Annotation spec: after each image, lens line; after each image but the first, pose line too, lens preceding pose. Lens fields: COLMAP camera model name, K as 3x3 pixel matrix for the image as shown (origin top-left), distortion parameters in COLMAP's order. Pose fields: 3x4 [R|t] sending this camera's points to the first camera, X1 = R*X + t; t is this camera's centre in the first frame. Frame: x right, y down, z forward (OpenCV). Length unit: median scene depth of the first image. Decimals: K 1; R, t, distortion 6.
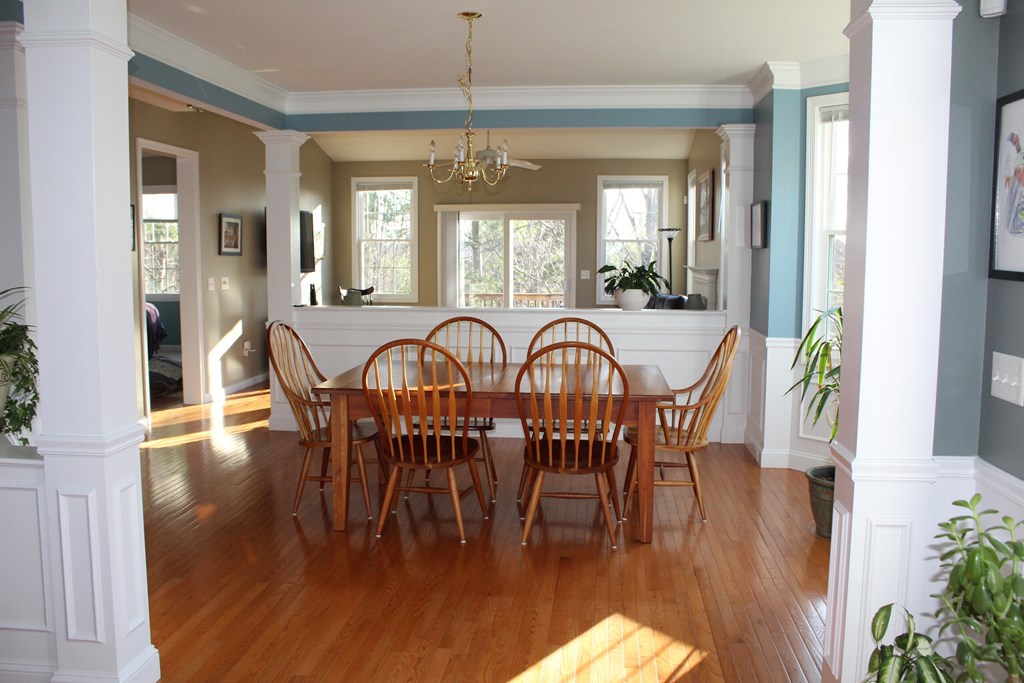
lens RADIAL K [[854.9, 0, 518.1], [0, 854.9, 342.3], [0, 0, 1]] dist [-0.172588, 0.142786]
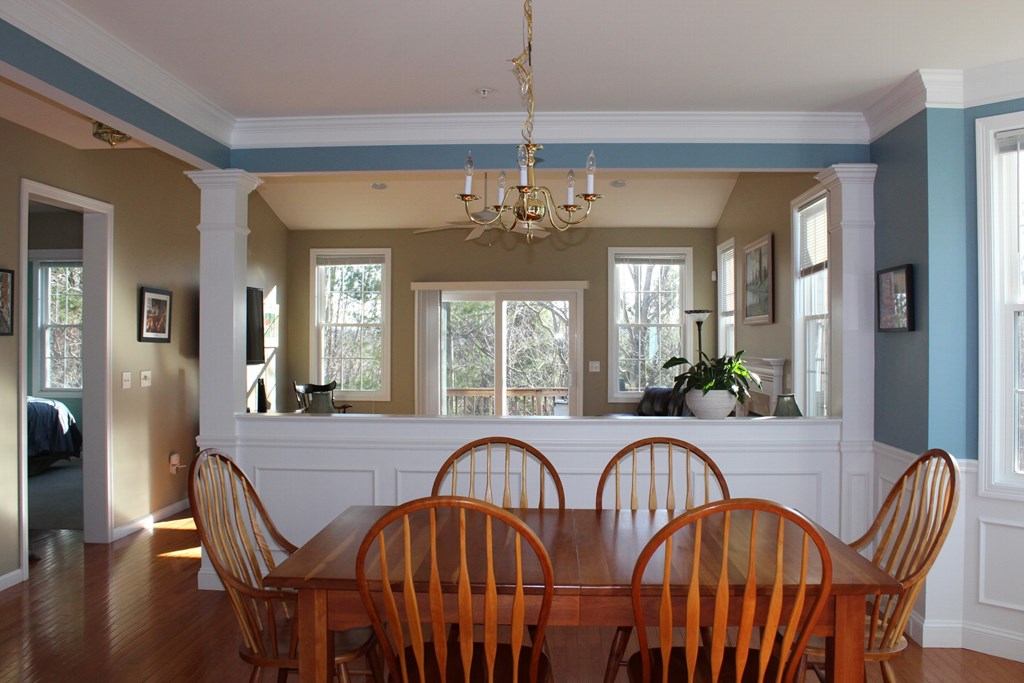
lens RADIAL K [[854.9, 0, 503.4], [0, 854.9, 333.7], [0, 0, 1]] dist [-0.172588, 0.142786]
pose [[0.998969, -0.001573, 0.045362, -0.064663], [0.006652, 0.993683, -0.112027, -0.026276], [-0.044899, 0.112213, 0.992669, 0.249680]]
